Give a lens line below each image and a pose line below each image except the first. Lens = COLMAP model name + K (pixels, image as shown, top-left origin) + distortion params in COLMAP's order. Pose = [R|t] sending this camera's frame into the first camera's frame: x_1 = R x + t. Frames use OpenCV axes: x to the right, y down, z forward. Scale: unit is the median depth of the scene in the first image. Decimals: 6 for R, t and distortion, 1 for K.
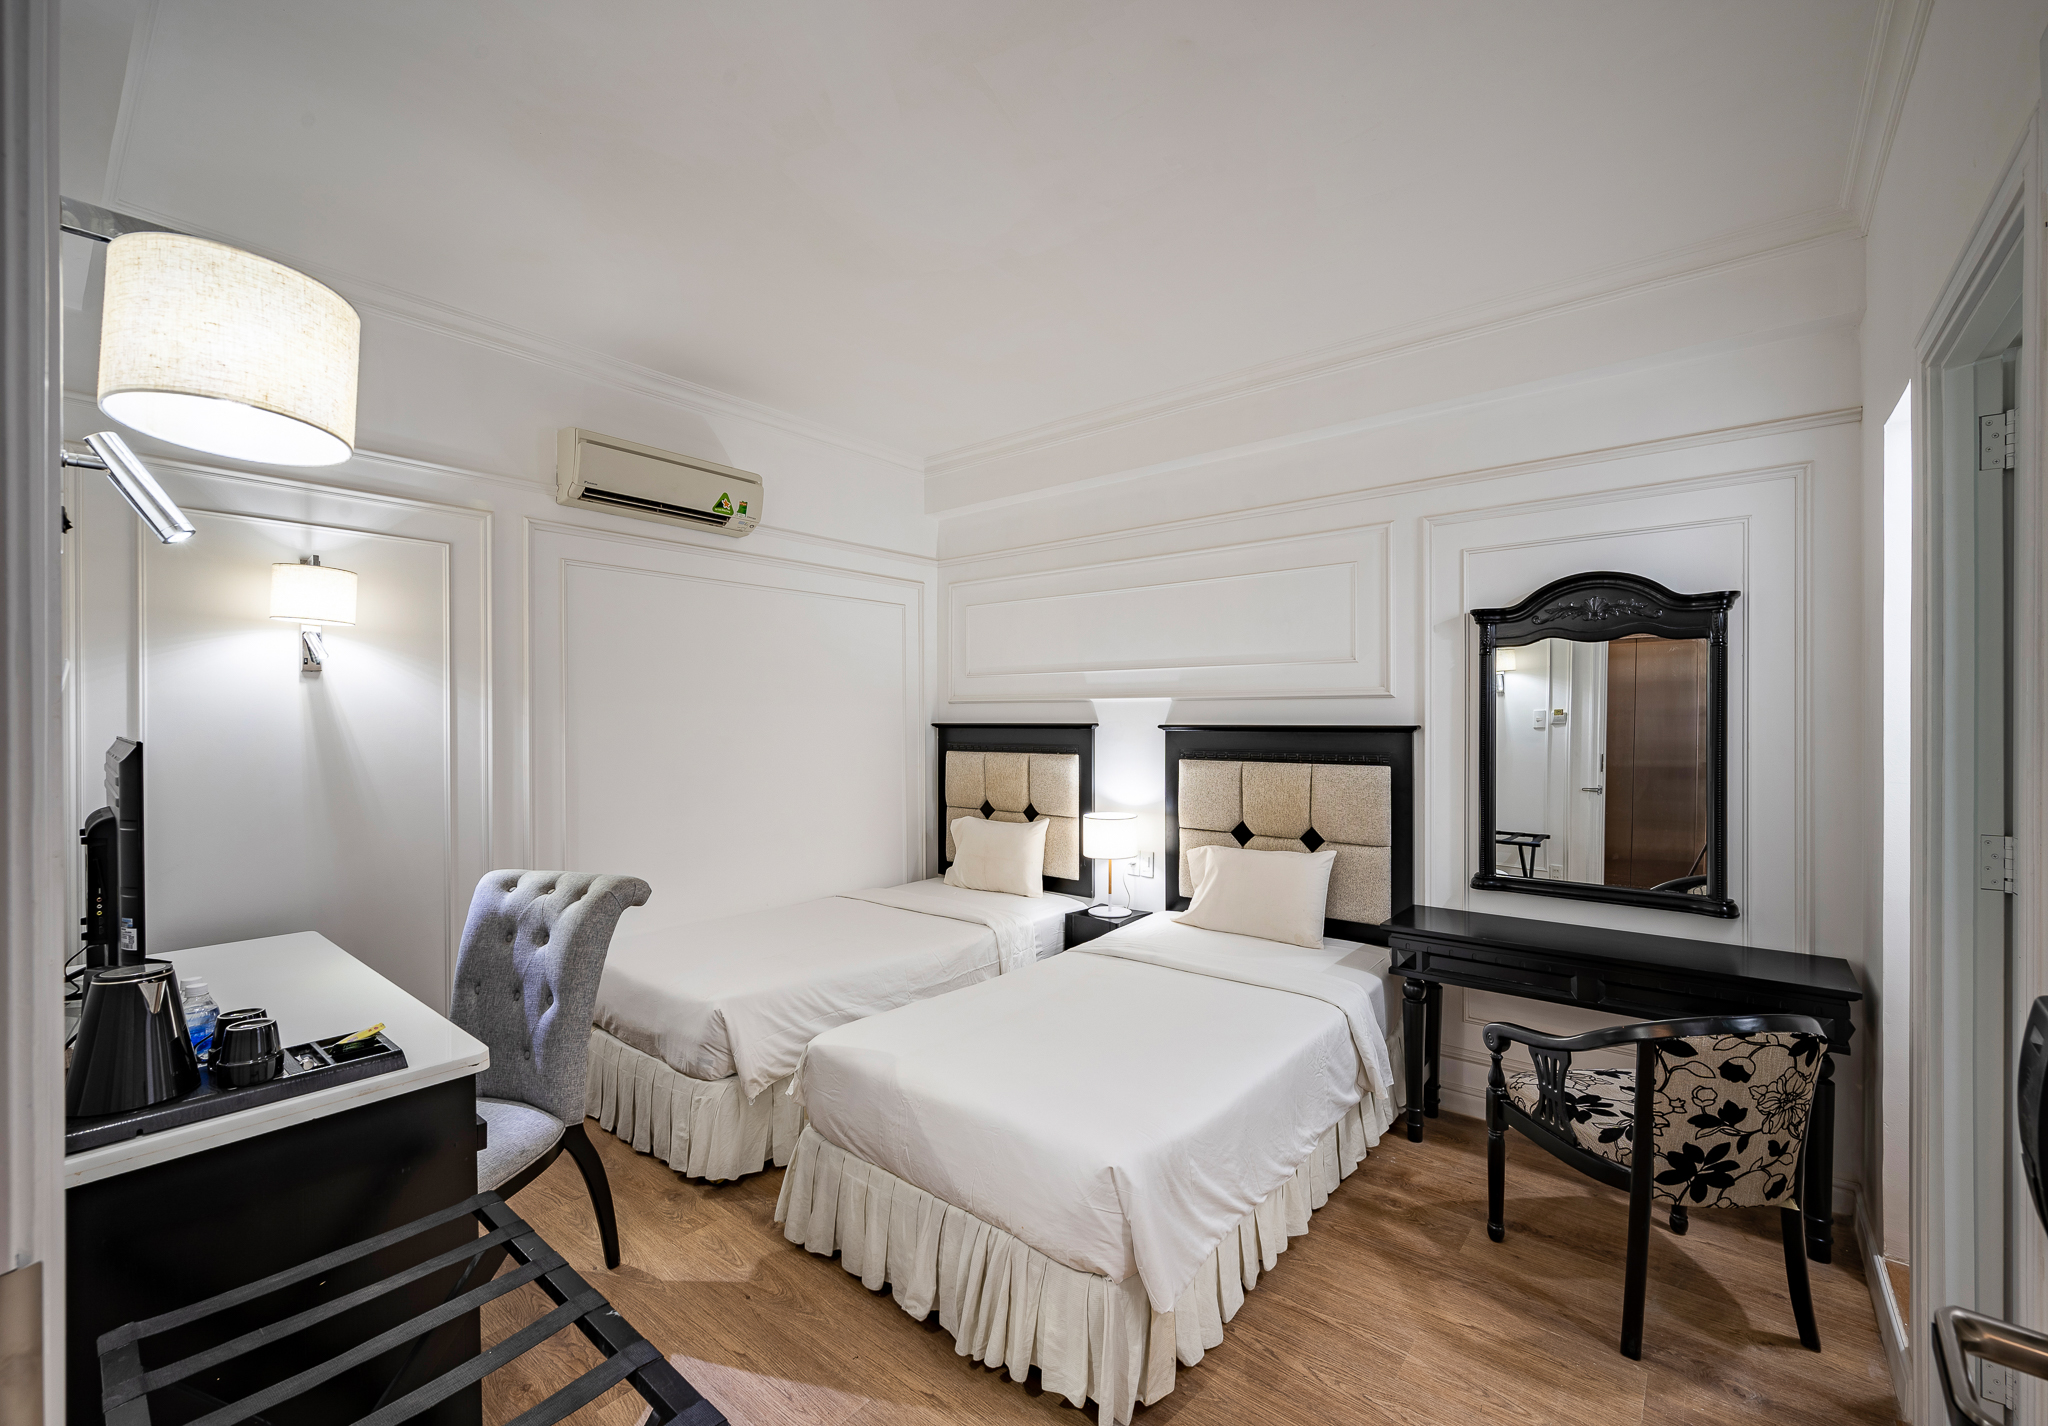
lens RADIAL K [[839.7, 0, 1024.0], [0, 839.7, 713.0], [0, 0, 1]] dist [-0.000213, -0.000079]
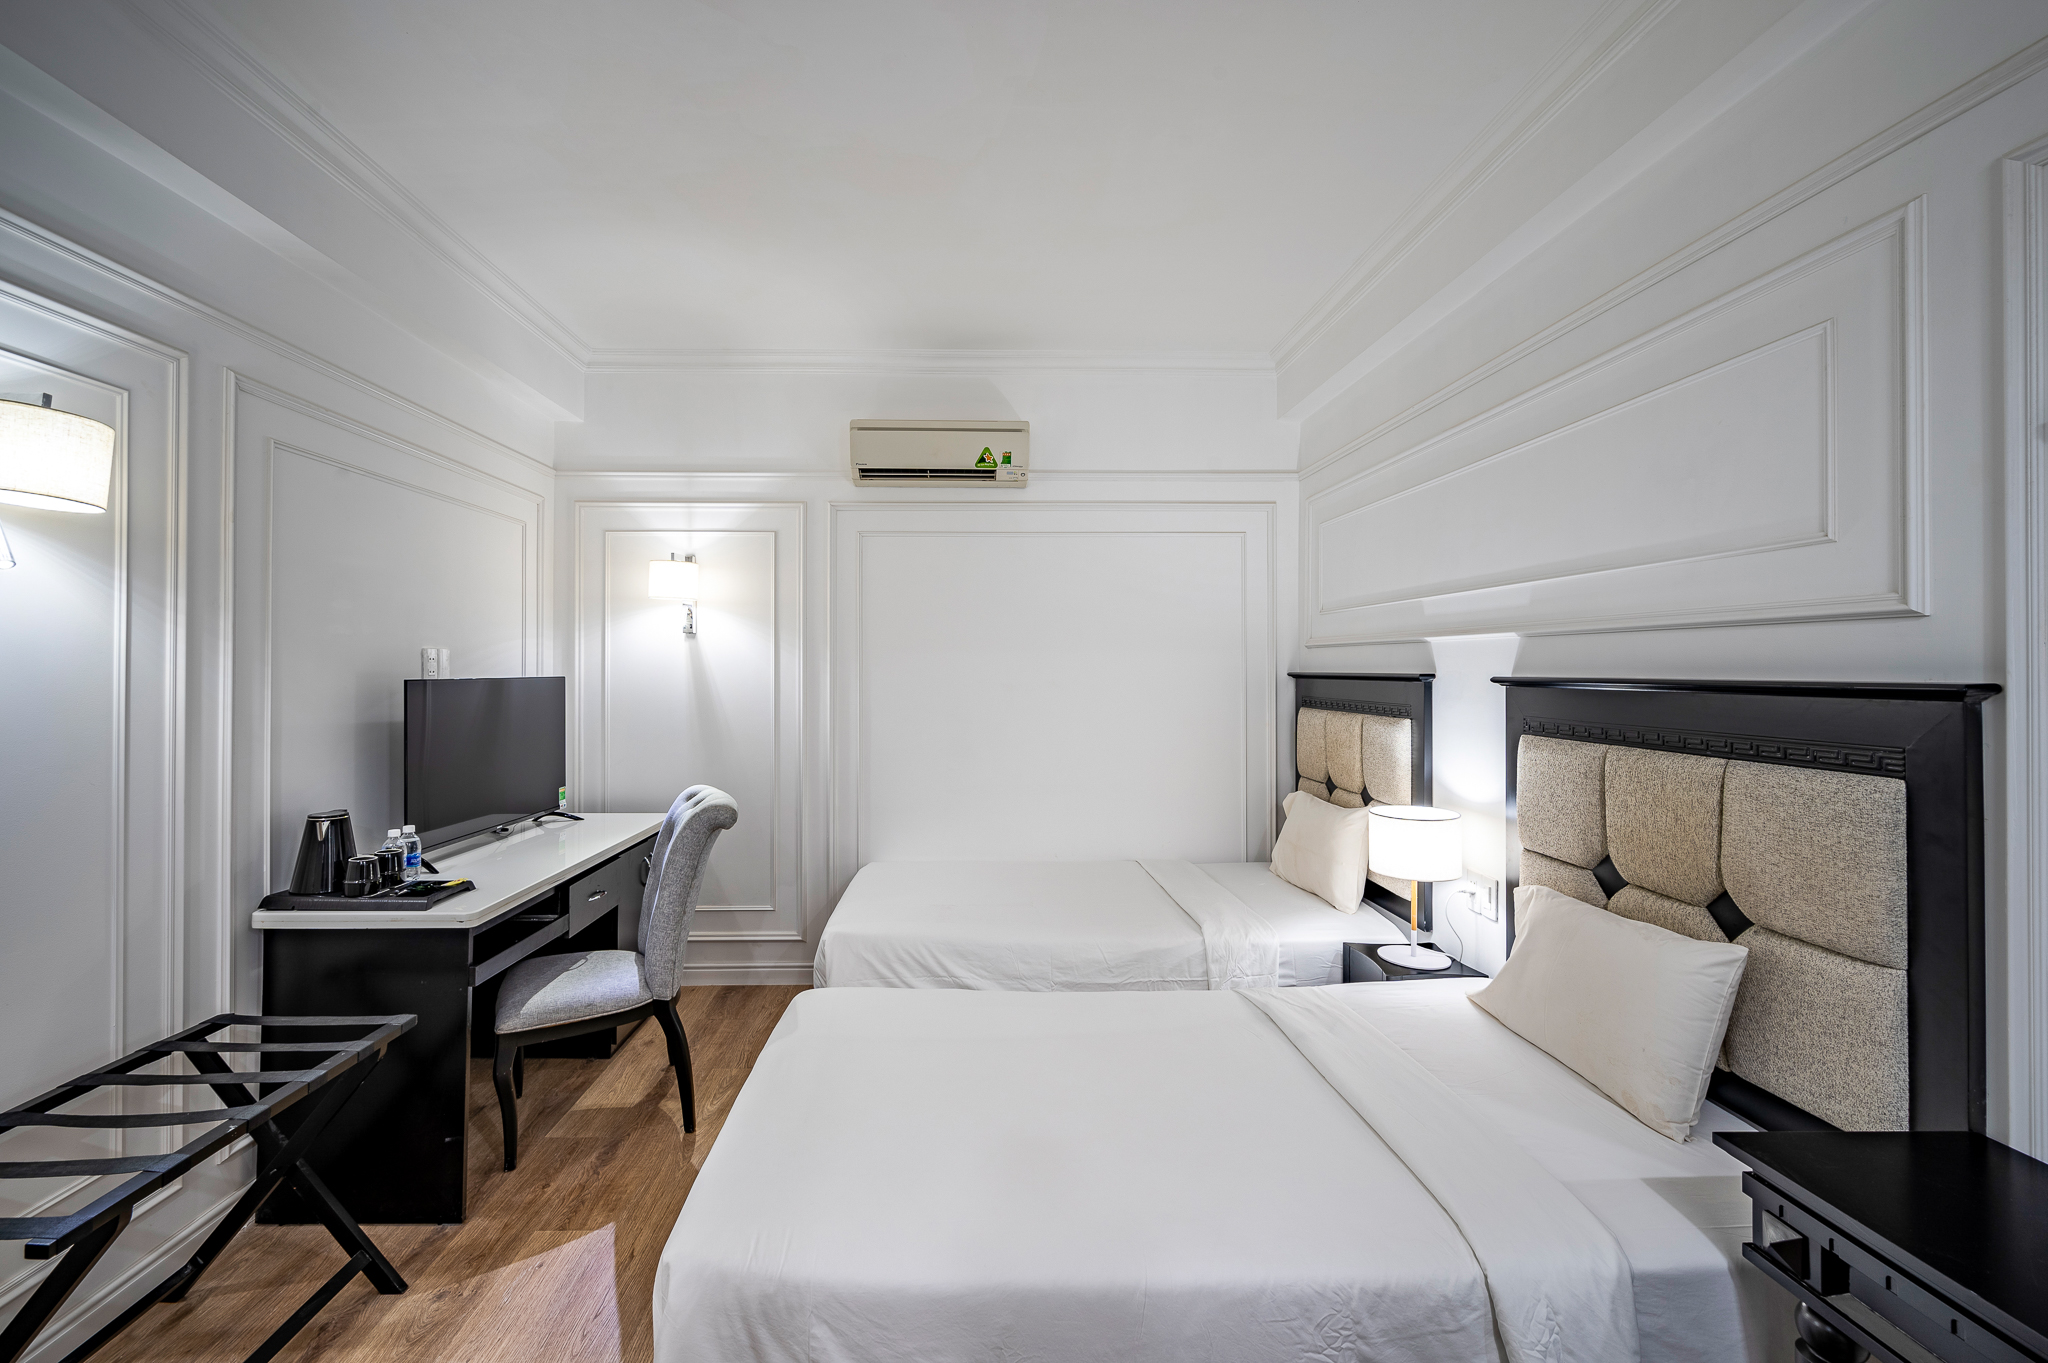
lens RADIAL K [[823.5, 0, 1019.5], [0, 823.5, 659.8], [0, 0, 1]] dist [0.002485, 0.000250]
pose [[0.655351, -0.006011, -0.755300, 0.425774], [0.004386, 0.999982, -0.004153, 0.002593], [0.755311, -0.000591, 0.655366, 0.364160]]
